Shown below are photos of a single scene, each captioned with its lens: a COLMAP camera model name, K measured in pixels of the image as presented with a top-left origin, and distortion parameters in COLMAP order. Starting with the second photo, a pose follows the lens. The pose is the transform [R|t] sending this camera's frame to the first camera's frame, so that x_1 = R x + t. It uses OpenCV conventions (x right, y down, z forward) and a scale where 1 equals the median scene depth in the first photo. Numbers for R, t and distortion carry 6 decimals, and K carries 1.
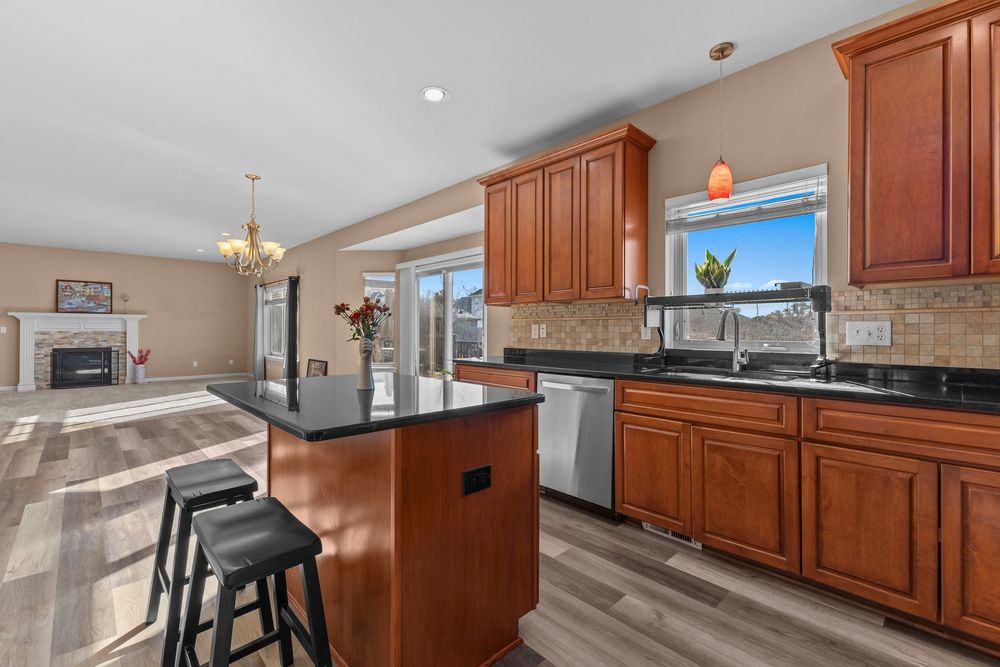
lens RADIAL K [[431.0, 0, 499.1], [0, 431.0, 328.2], [0, 0, 1]] dist [0.016309, -0.008405]
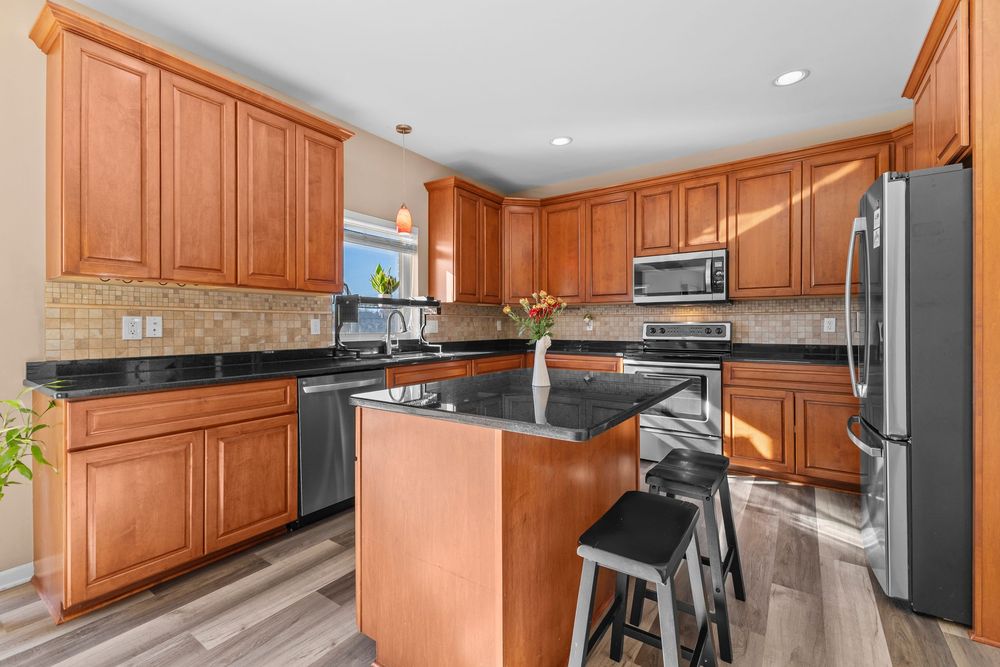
lens RADIAL K [[430.0, 0, 500.1], [0, 430.0, 326.4], [0, 0, 1]] dist [0.003427, 0.000261]
pose [[-0.194149, -0.002868, 0.980968, -0.285030], [-0.002316, 0.999994, 0.002465, 0.001428], [-0.980969, -0.001793, -0.194155, 0.294276]]
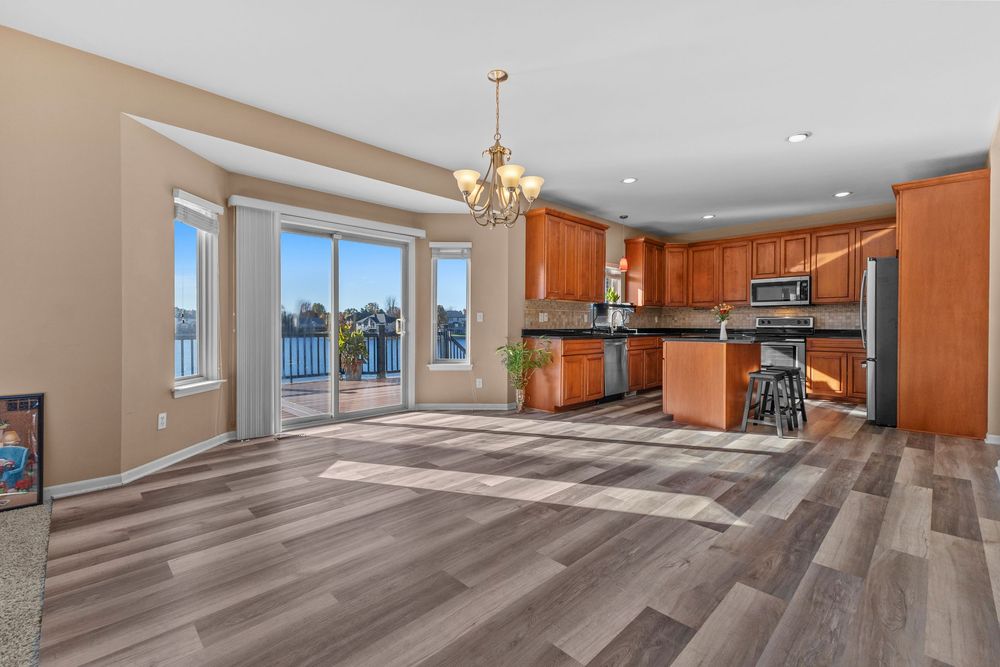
lens RADIAL K [[431.0, 0, 499.1], [0, 431.0, 328.2], [0, 0, 1]] dist [0.016309, -0.008405]
pose [[-0.012970, -0.008905, 0.999876, -0.680211], [-0.006489, 0.999940, 0.008821, 0.015231], [-0.999895, -0.006373, -0.013027, 0.556774]]
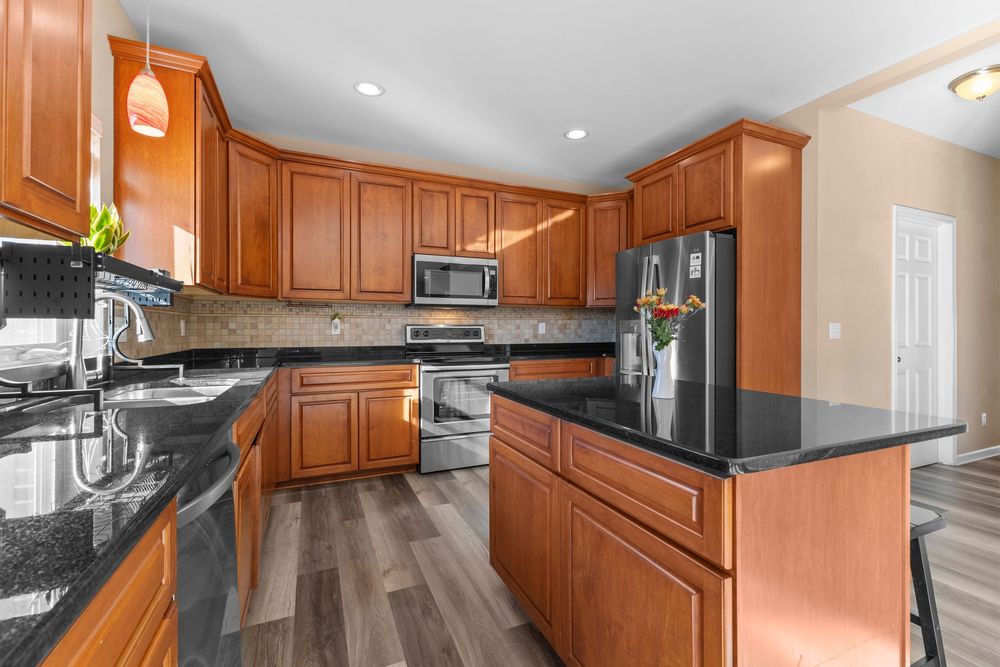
lens RADIAL K [[431.0, 0, 499.1], [0, 431.0, 328.2], [0, 0, 1]] dist [0.016309, -0.008405]
pose [[-0.938577, -0.002214, 0.345063, -0.068881], [-0.003947, 0.999983, -0.004320, 0.002739], [-0.345048, -0.005416, -0.938569, 0.439571]]
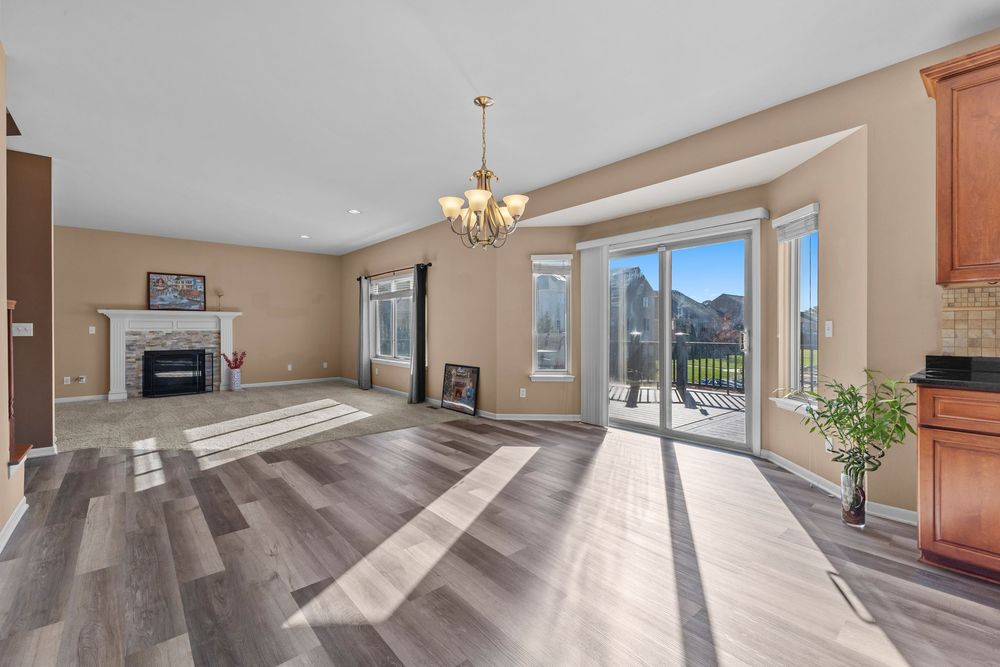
lens RADIAL K [[431.0, 0, 499.1], [0, 431.0, 328.2], [0, 0, 1]] dist [0.016309, -0.008405]
pose [[0.998287, -0.004463, -0.058339, -0.280844], [0.004700, 0.999981, 0.003917, 0.000918], [0.058321, -0.004184, 0.998289, 0.181070]]
